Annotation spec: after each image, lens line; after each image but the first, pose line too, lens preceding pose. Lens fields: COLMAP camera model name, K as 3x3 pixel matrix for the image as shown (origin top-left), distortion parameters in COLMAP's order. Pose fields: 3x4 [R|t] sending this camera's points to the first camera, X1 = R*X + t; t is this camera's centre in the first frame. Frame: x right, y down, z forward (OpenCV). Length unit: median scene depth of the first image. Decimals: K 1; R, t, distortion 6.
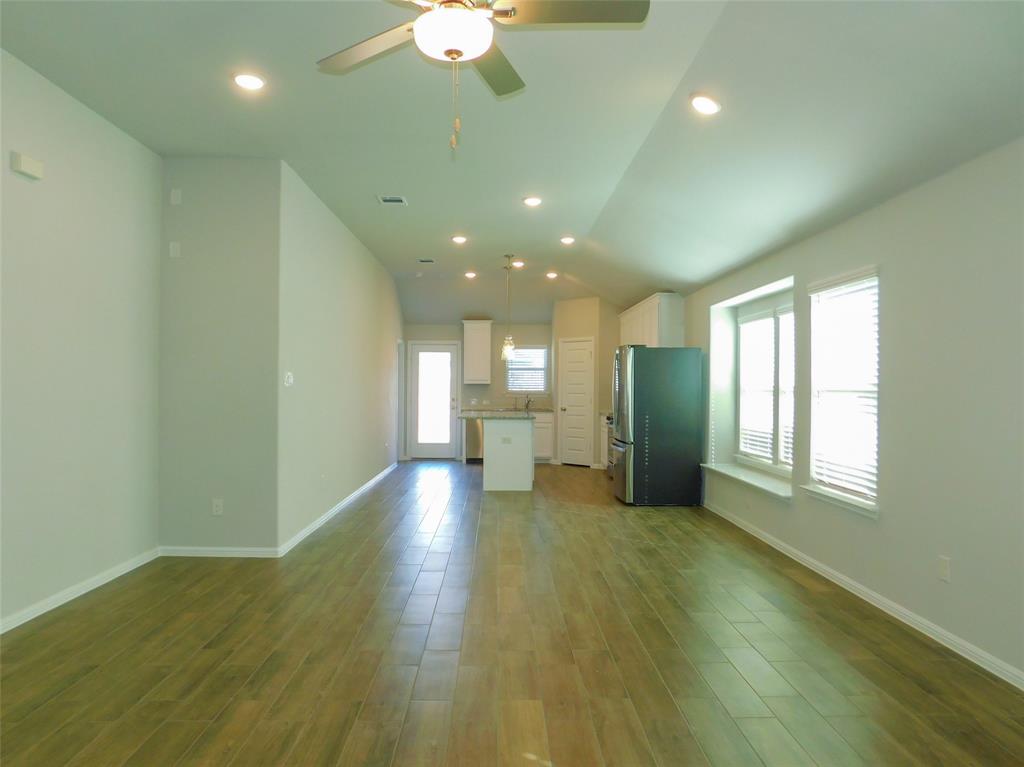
lens RADIAL K [[670.0, 0, 512.0], [0, 670.0, 383.5], [0, 0, 1]] dist [-0.067617, 0.051724]
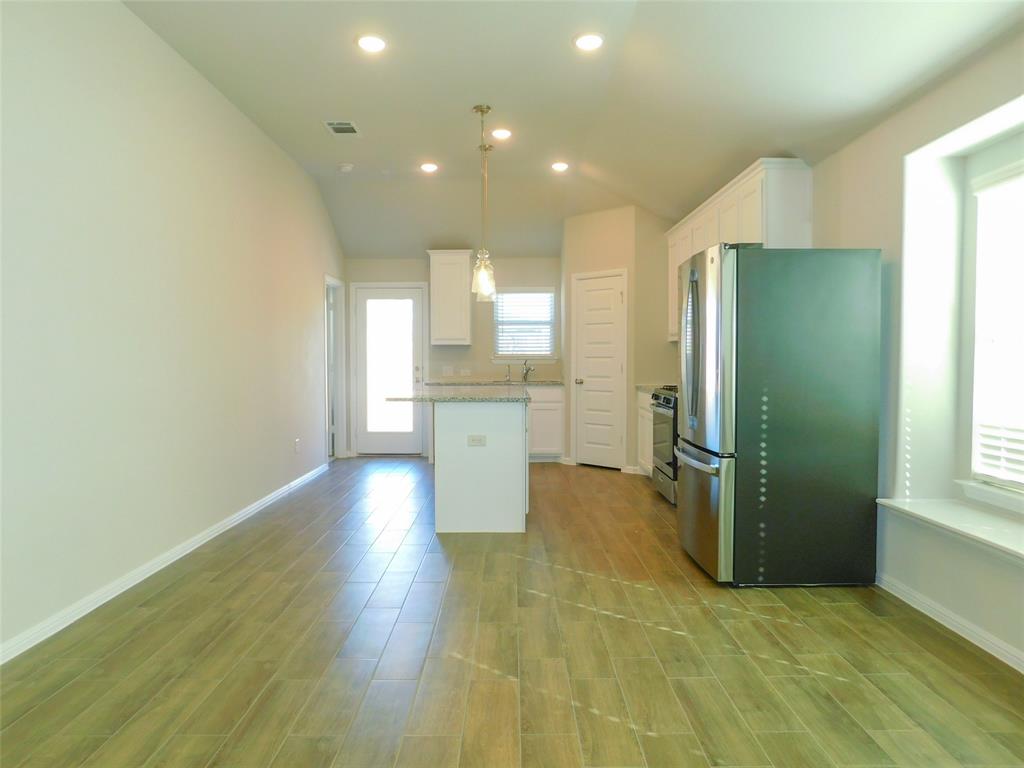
lens RADIAL K [[670.0, 0, 512.0], [0, 670.0, 384.0], [0, 0, 1]] dist [-0.067617, 0.051724]
pose [[0.999819, -0.007159, -0.017628, 0.022935], [0.007931, 0.998995, 0.044103, 0.011744], [0.017295, -0.044235, 0.998871, 0.352288]]
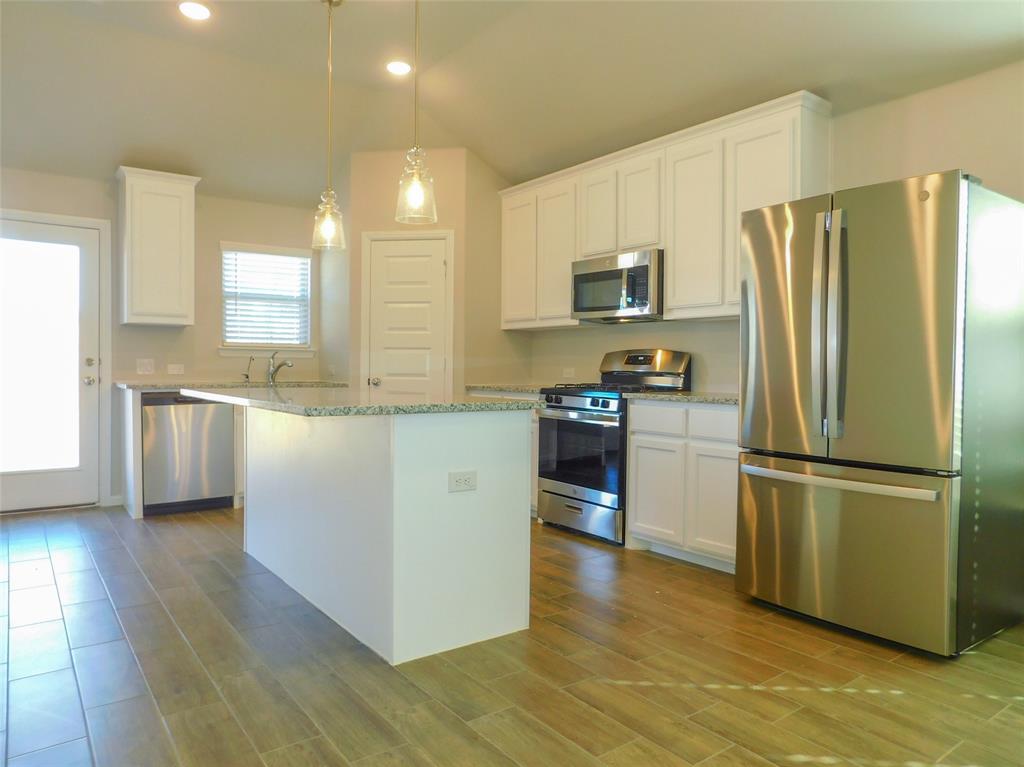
lens RADIAL K [[687.5, 0, 512.0], [0, 687.5, 383.5], [0, 0, 1]] dist [-0.071332, 0.057895]
pose [[0.817018, -0.012794, 0.576471, -0.126637], [-0.008876, 0.999356, 0.034759, 0.022945], [-0.576544, -0.033515, 0.816378, 0.562576]]
